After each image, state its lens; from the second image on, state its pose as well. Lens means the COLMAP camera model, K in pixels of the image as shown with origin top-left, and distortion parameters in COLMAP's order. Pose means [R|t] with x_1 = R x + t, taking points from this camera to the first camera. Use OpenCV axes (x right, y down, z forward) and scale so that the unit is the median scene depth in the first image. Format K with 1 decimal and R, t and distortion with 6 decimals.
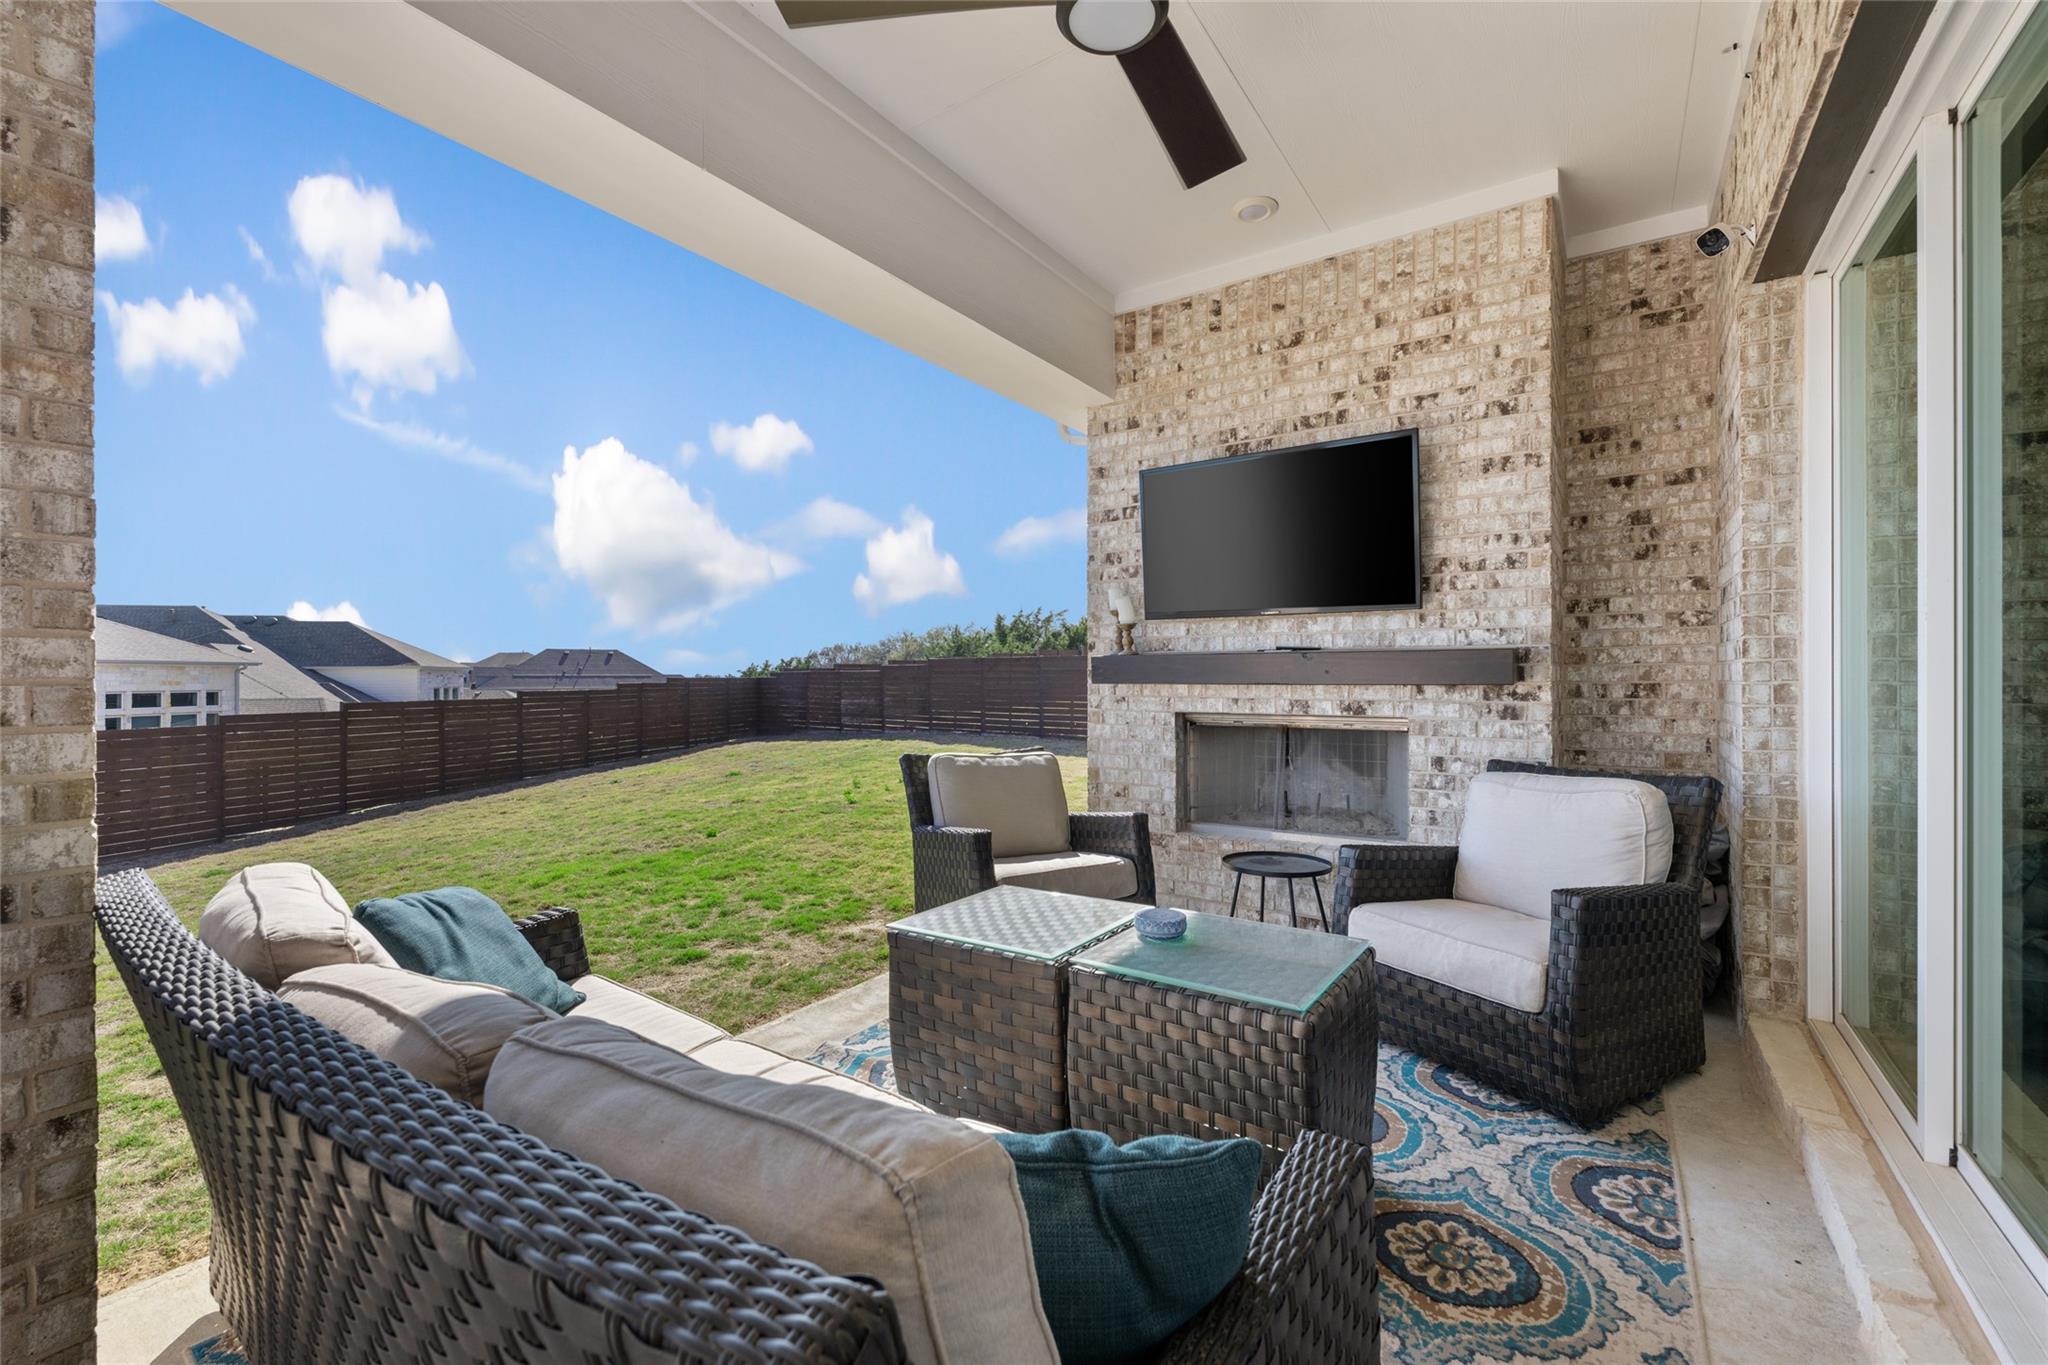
lens RADIAL K [[847.9, 0, 1020.7], [0, 847.9, 674.6], [0, 0, 1]] dist [-0.001628, -0.000075]
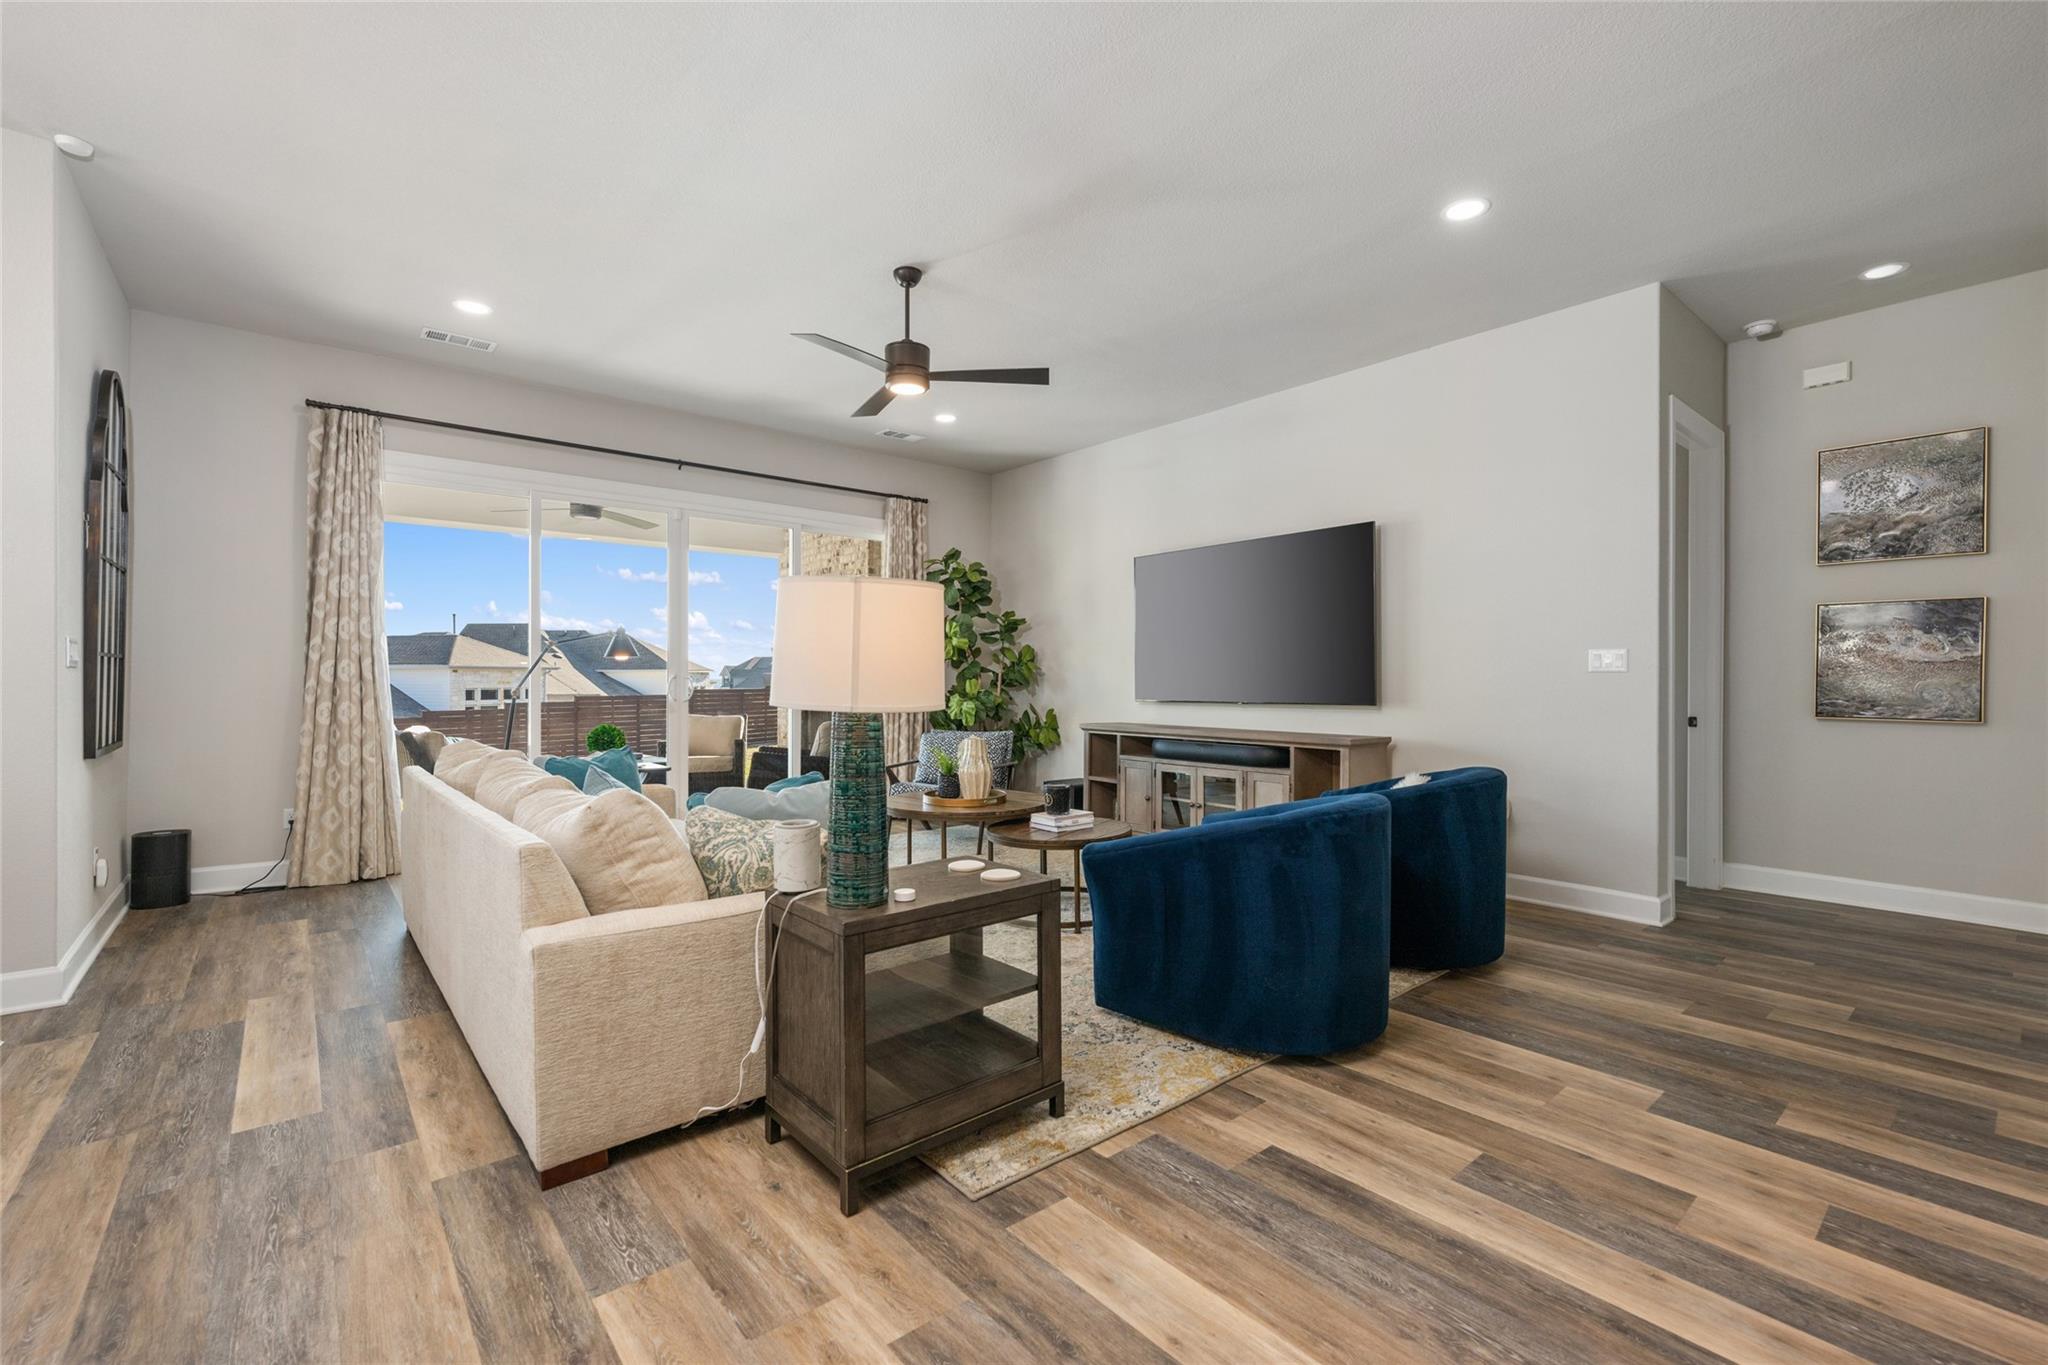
lens RADIAL K [[869.2, 0, 1012.0], [0, 869.2, 681.6], [0, 0, 1]] dist [-0.000708, 0.000245]
pose [[0.961557, 0.004323, -0.274570, 1.568854], [-0.002746, 0.999977, 0.006127, -0.018385], [0.274590, -0.005137, 0.961548, -1.182997]]
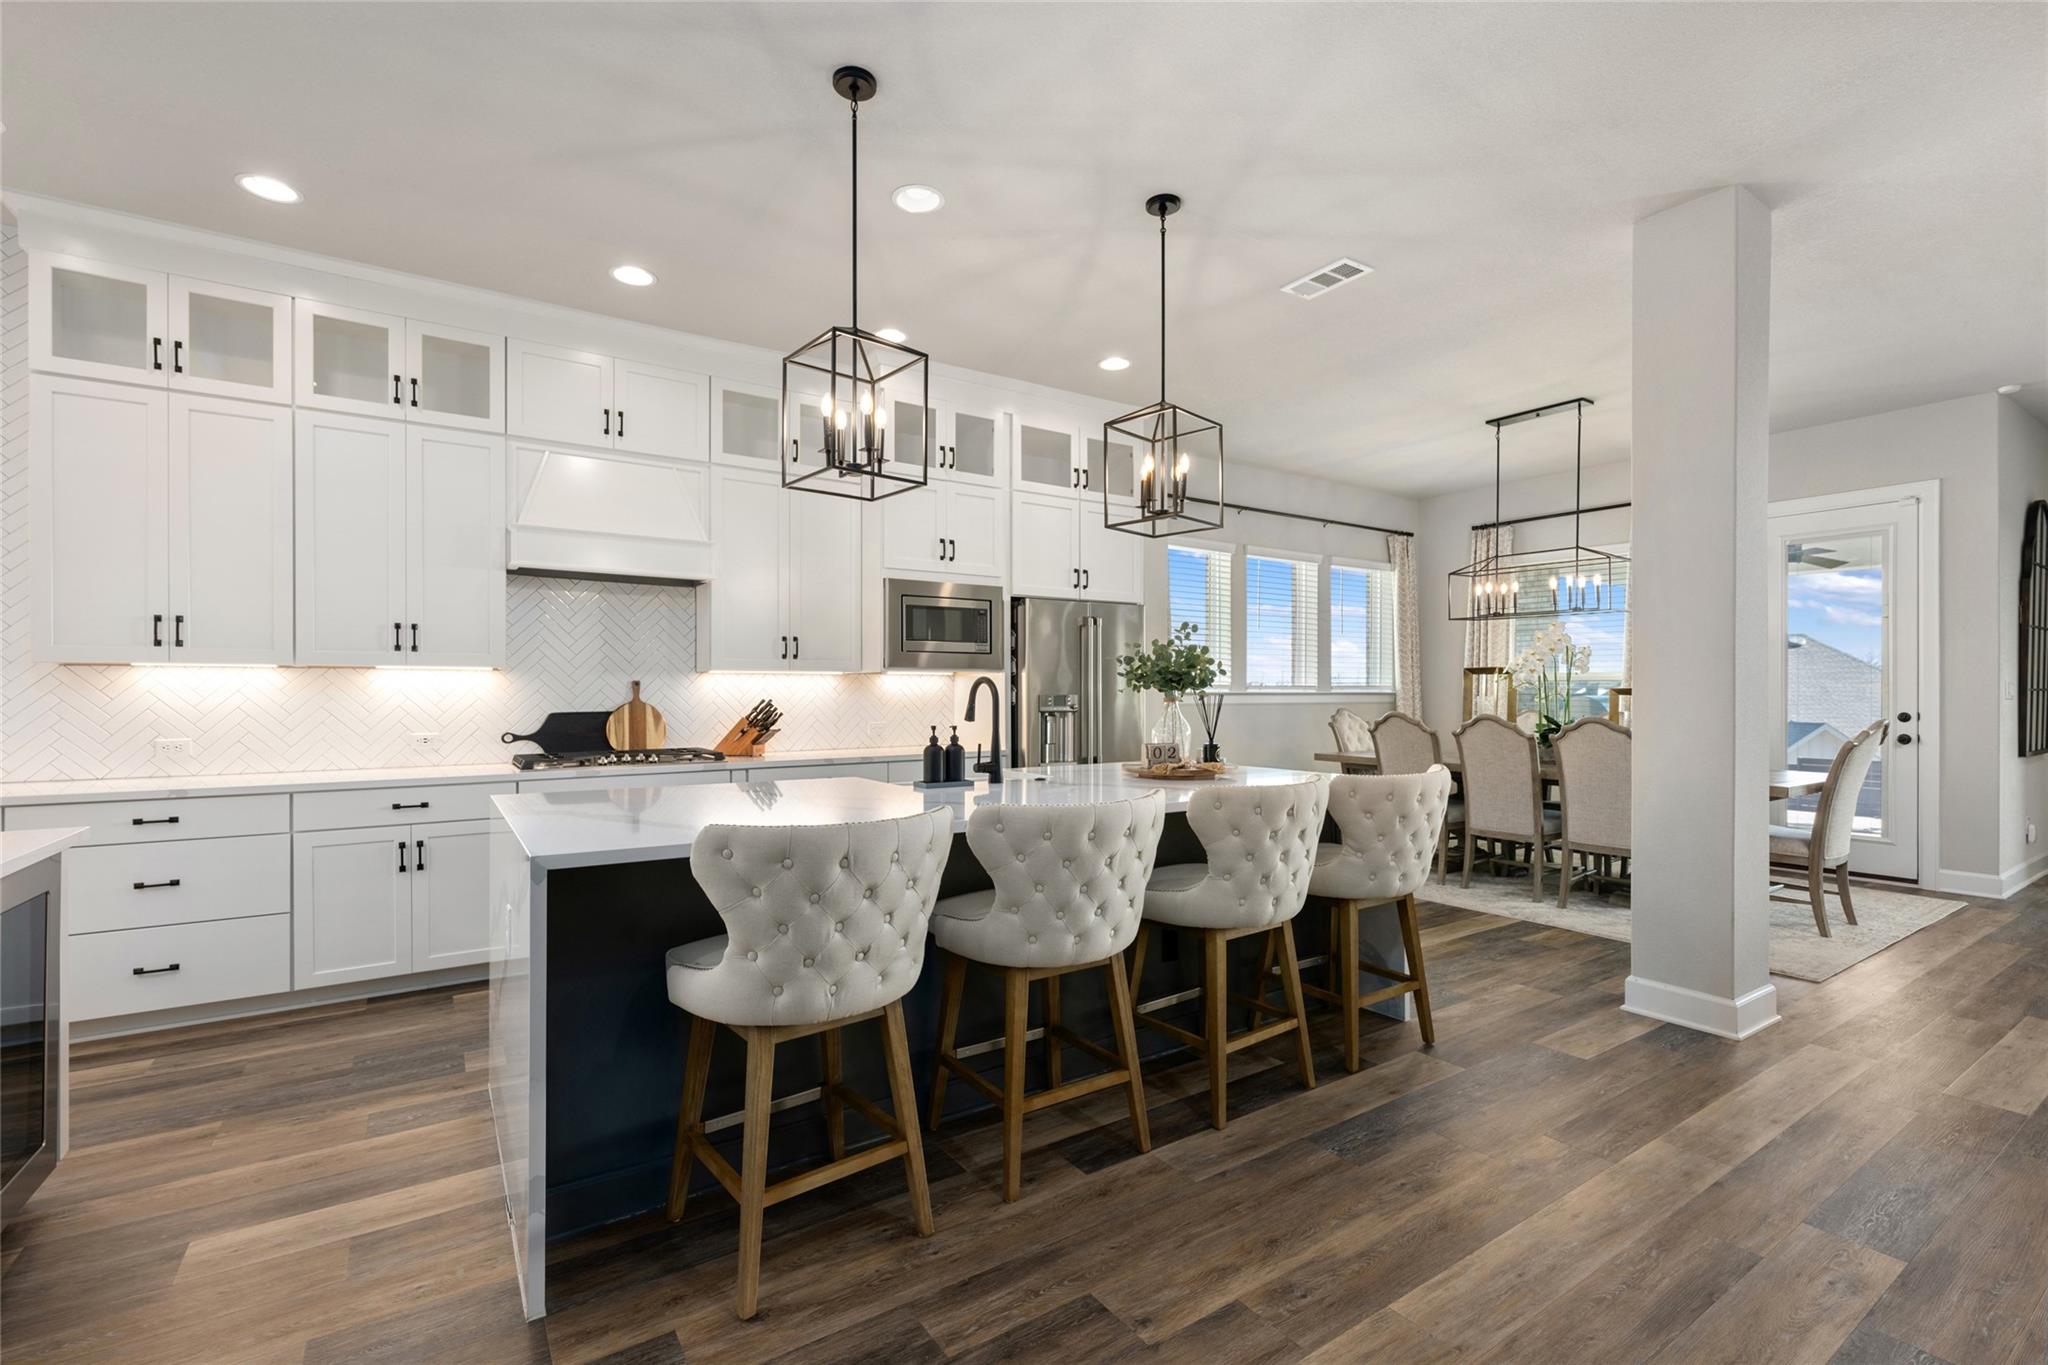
lens RADIAL K [[908.2, 0, 1034.8], [0, 908.2, 683.5], [0, 0, 1]] dist [0.015084, 0.000291]
pose [[-0.361474, -0.007548, -0.932352, 2.456981], [-0.001481, 0.999971, -0.007521, -0.039254], [0.932381, -0.001338, -0.361475, -1.564848]]
